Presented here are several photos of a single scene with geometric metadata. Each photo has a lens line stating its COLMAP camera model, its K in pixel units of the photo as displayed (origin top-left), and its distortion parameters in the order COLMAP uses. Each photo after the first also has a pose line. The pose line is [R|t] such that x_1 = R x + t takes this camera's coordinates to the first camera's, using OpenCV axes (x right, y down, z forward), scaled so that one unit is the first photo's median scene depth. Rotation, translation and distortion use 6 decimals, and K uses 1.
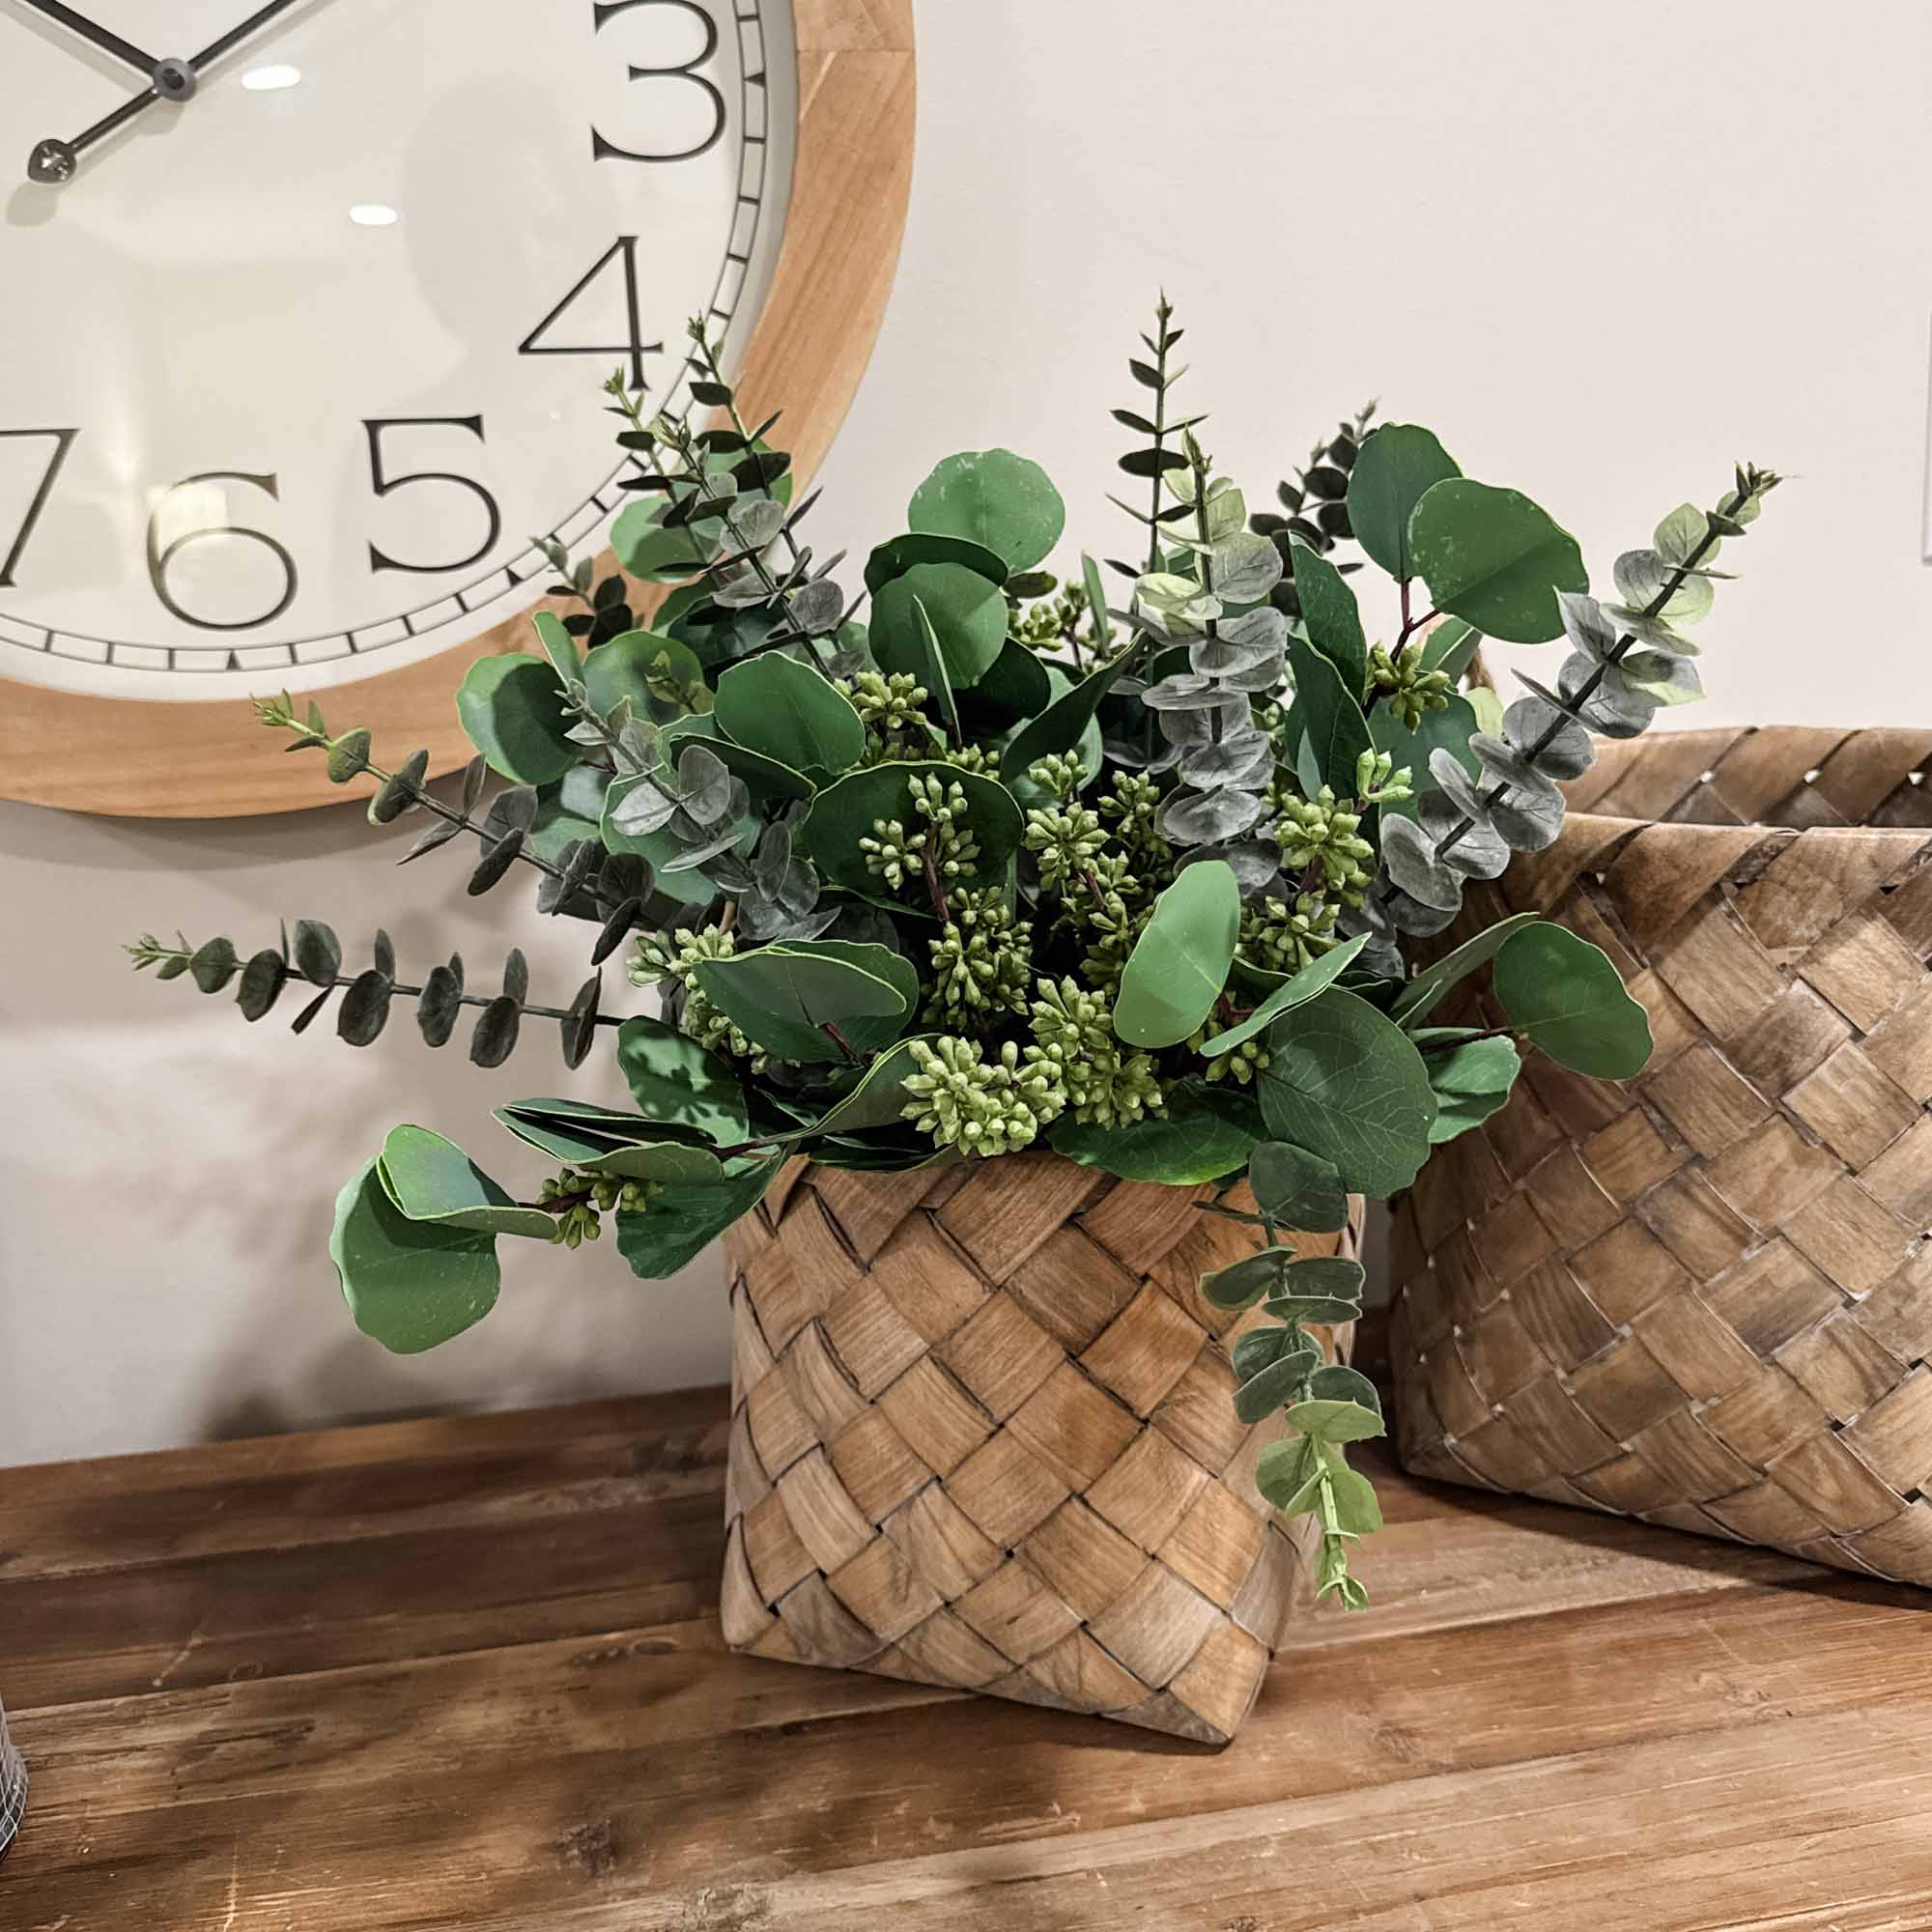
lens RADIAL K [[1842.0, 0, 830.3], [0, 1842.0, 798.4], [0, 0, 1]] dist [0.085537, -0.116438]
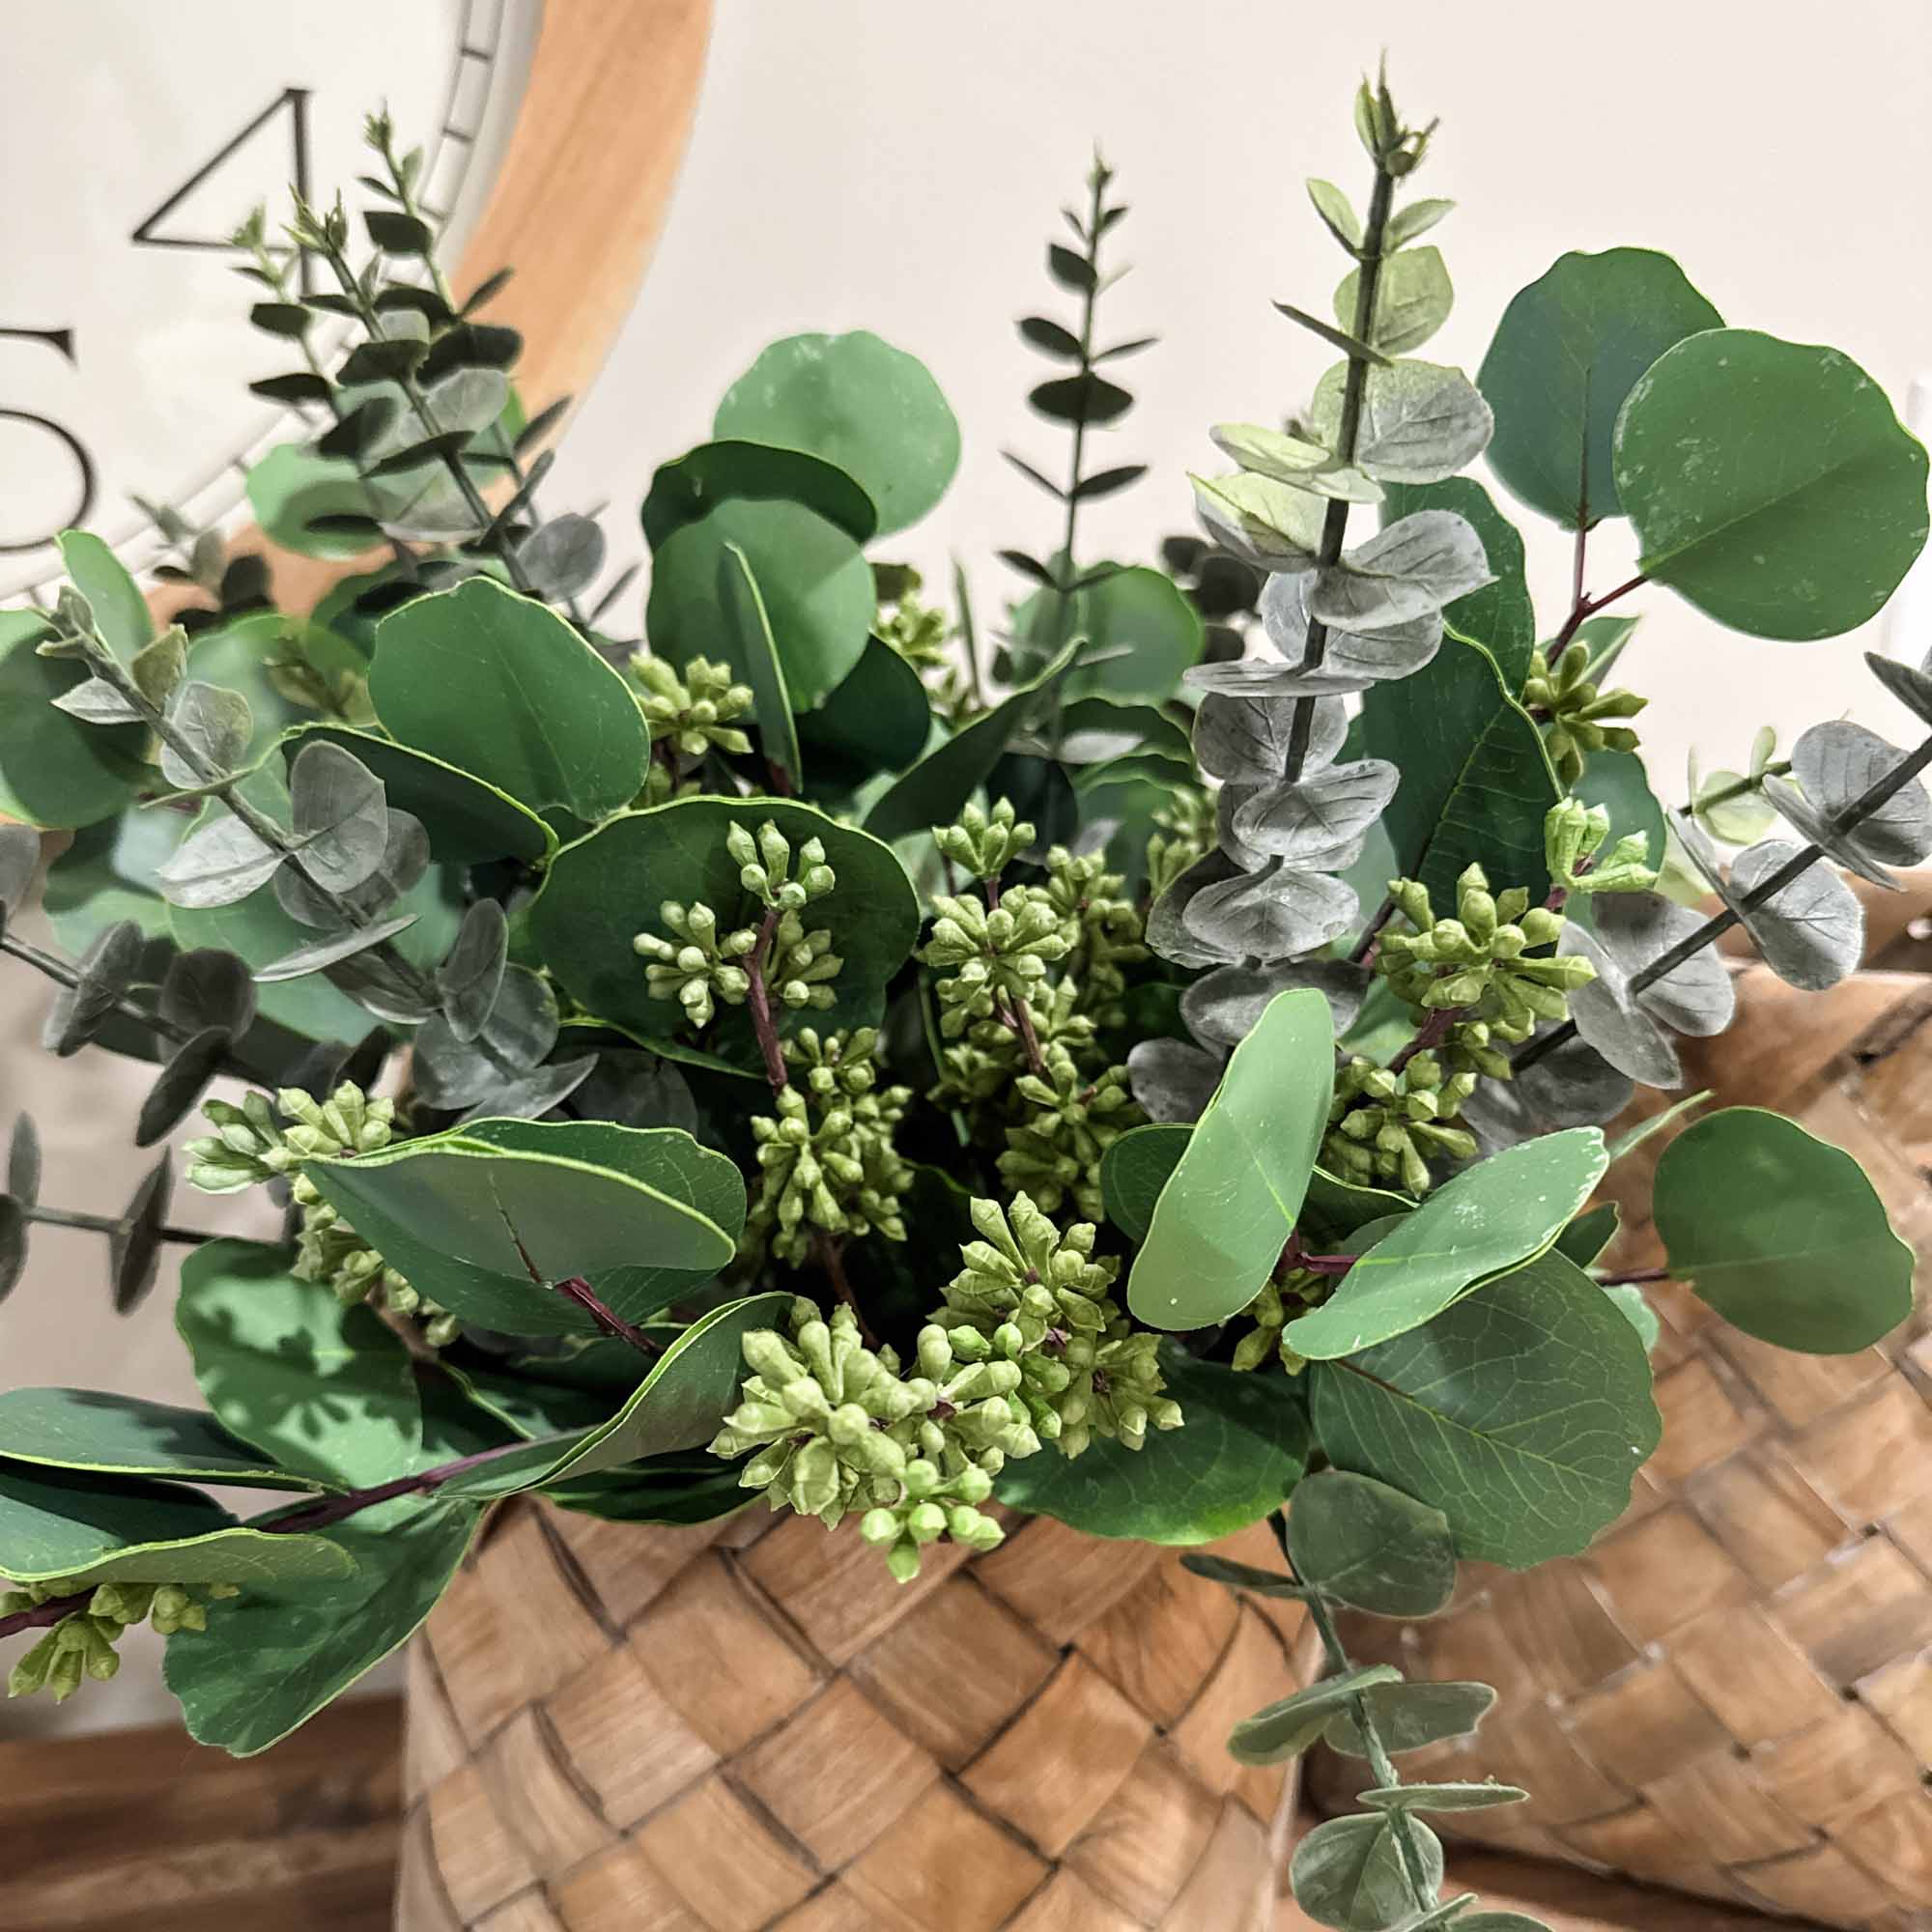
lens RADIAL K [[2172.1, 0, 1018.2], [0, 2172.1, 1106.5], [0, 0, 1]] dist [0.167155, -0.714946]
pose [[0.978814, 0.021871, 0.203579, -0.003103], [-0.038343, 0.996269, 0.077321, 0.014640], [-0.201128, -0.083489, 0.976000, 0.262293]]
